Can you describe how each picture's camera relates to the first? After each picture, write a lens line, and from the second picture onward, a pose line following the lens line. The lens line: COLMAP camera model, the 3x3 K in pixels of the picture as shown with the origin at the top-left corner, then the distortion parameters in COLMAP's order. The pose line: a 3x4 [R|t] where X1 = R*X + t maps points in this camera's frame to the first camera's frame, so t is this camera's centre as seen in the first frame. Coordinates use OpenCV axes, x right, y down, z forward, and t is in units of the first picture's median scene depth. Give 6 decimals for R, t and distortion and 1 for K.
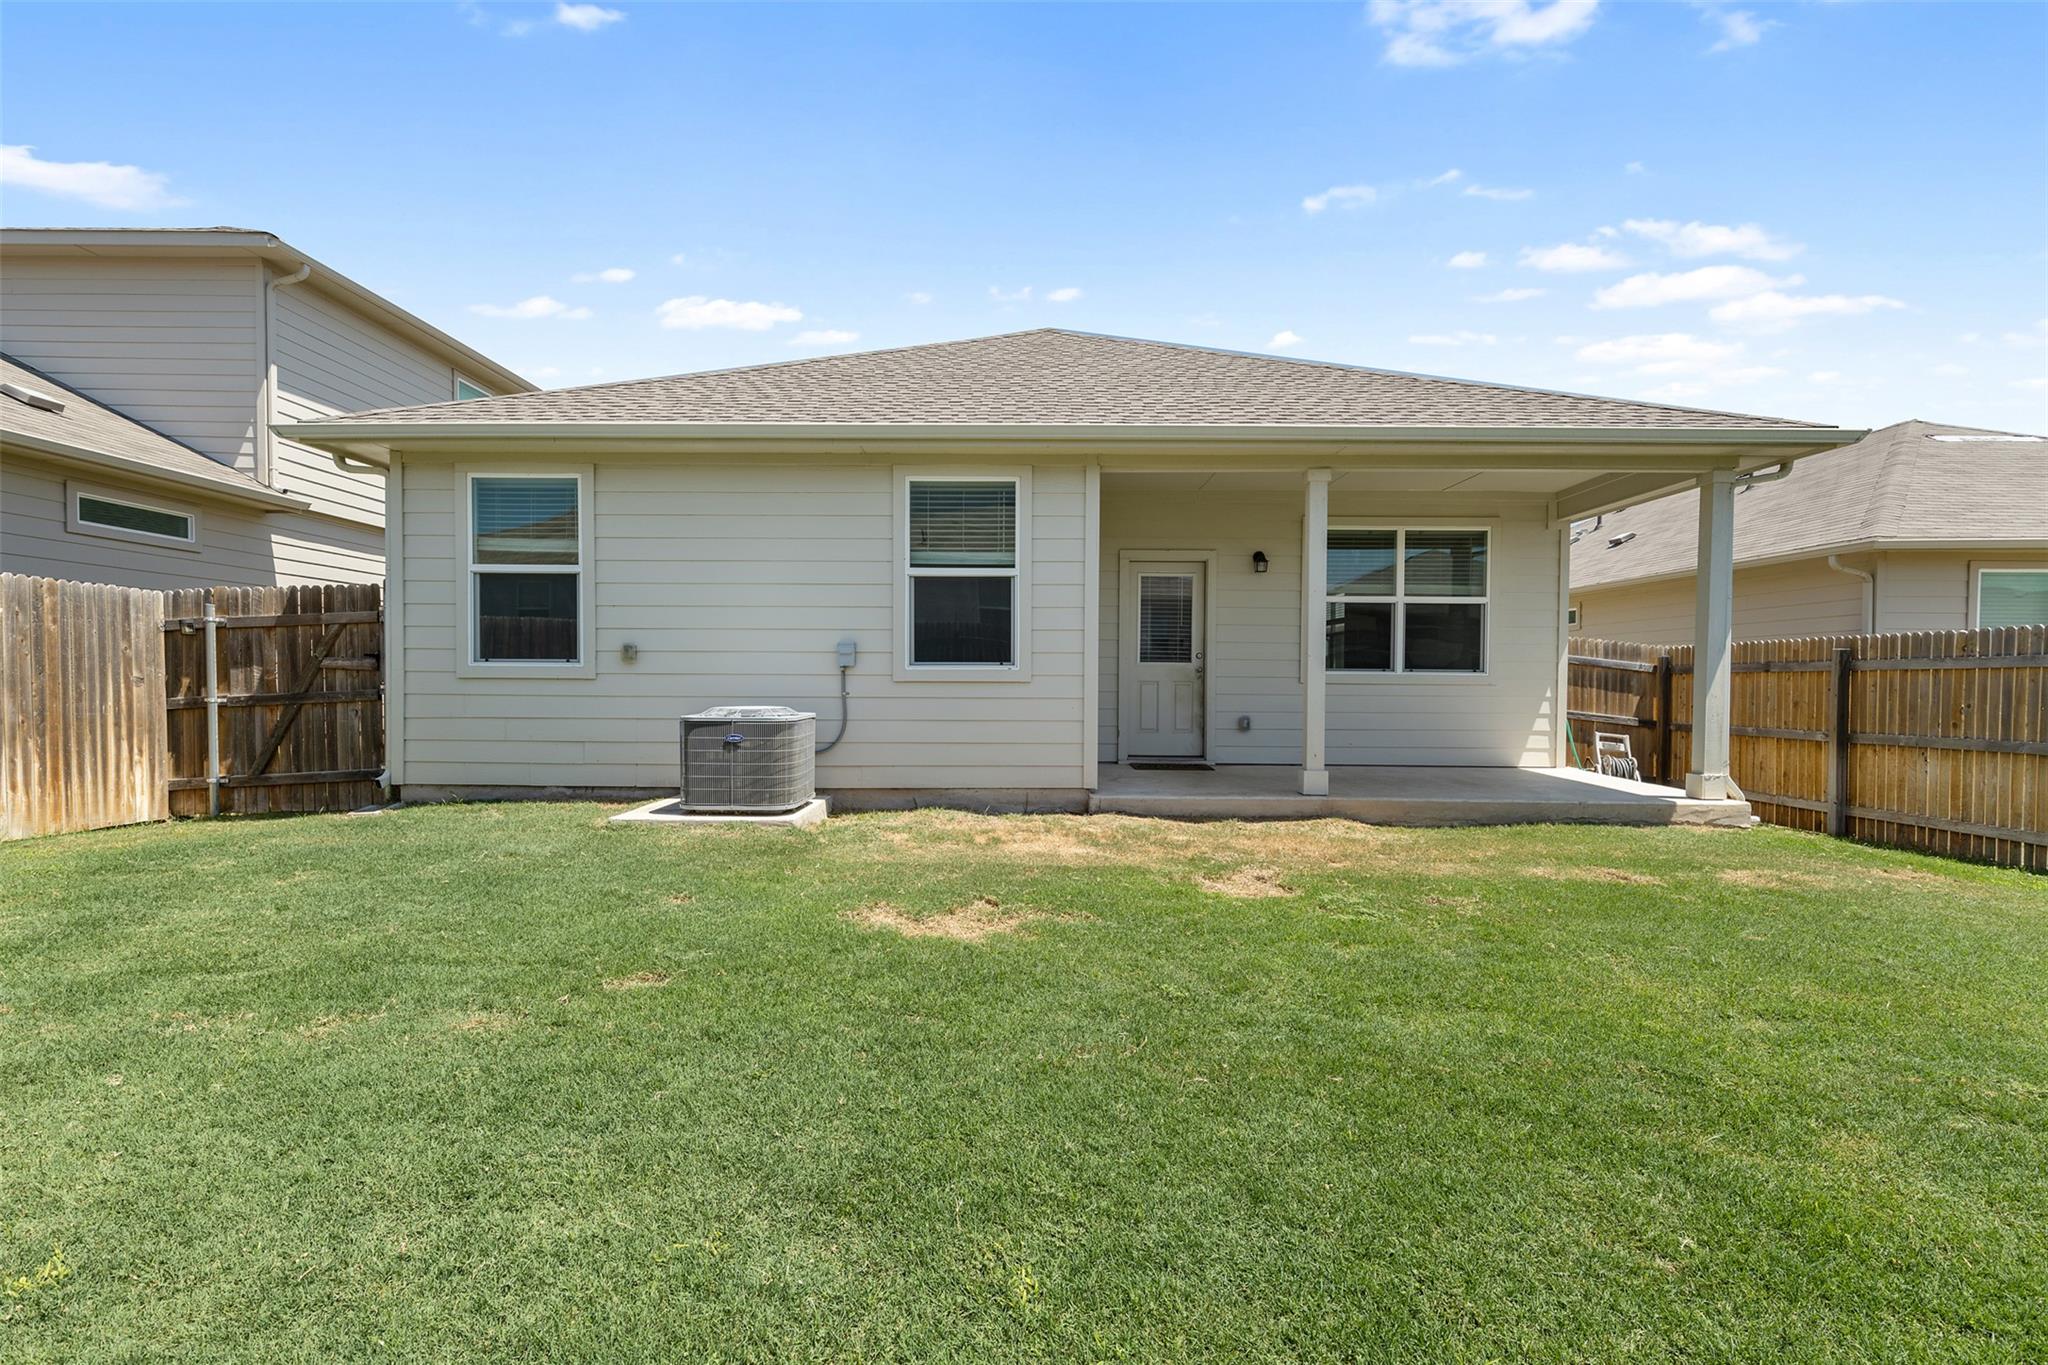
lens RADIAL K [[931.3, 0, 1015.4], [0, 931.3, 703.5], [0, 0, 1]] dist [0.007156, 0.000250]
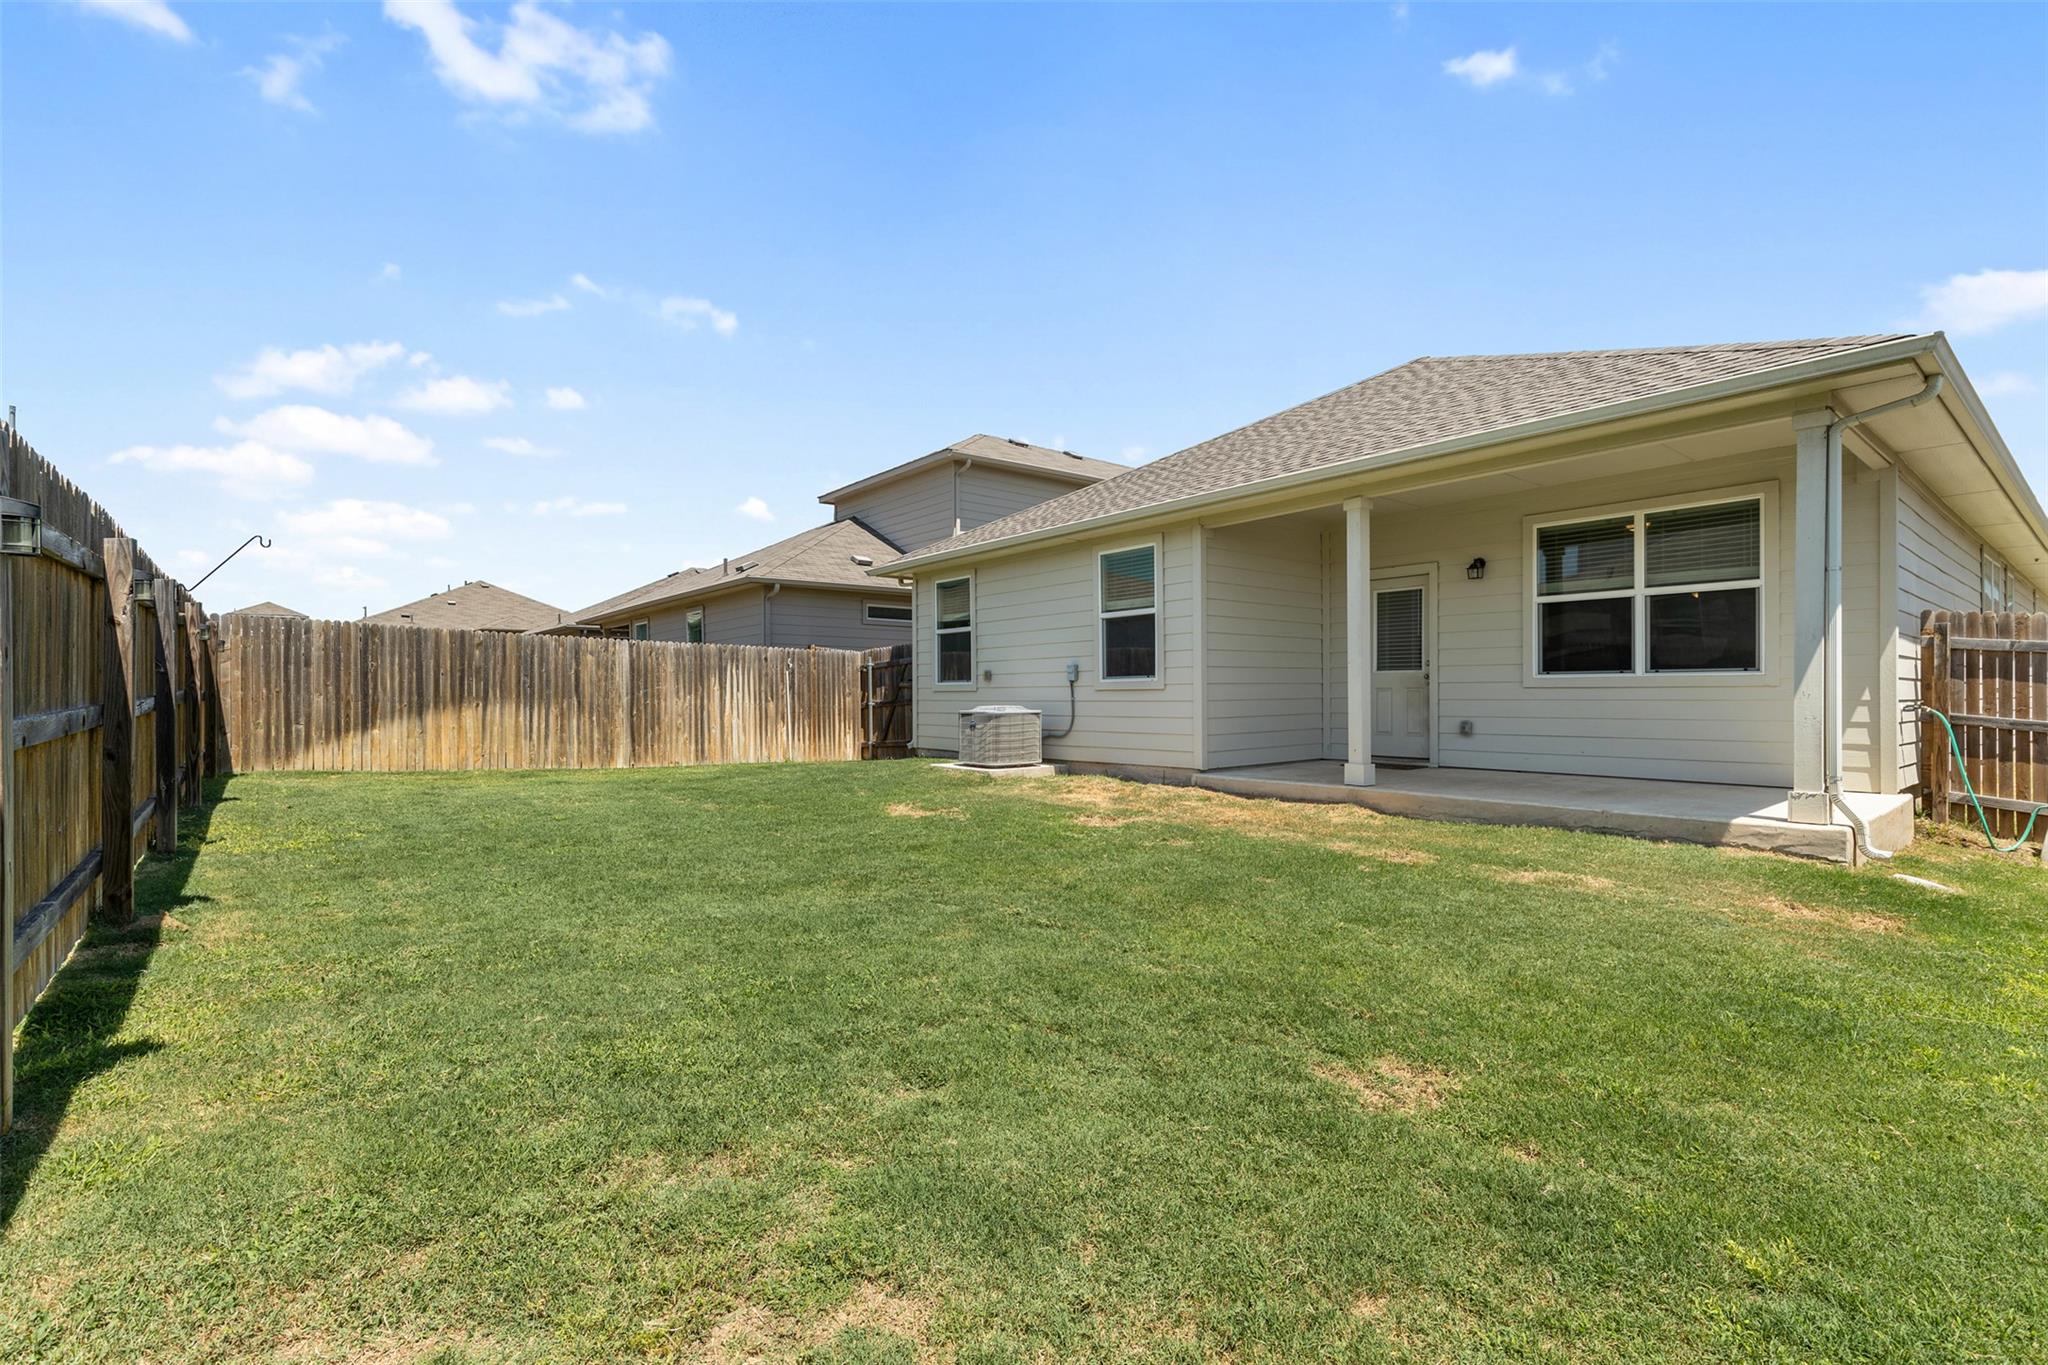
lens RADIAL K [[931.3, 0, 1015.4], [0, 931.3, 703.5], [0, 0, 1]] dist [0.007156, 0.000250]
pose [[0.634799, -0.001622, -0.772676, 0.910429], [-0.011194, 0.999874, -0.011295, 0.015449], [0.772597, 0.015820, 0.634700, -0.041152]]
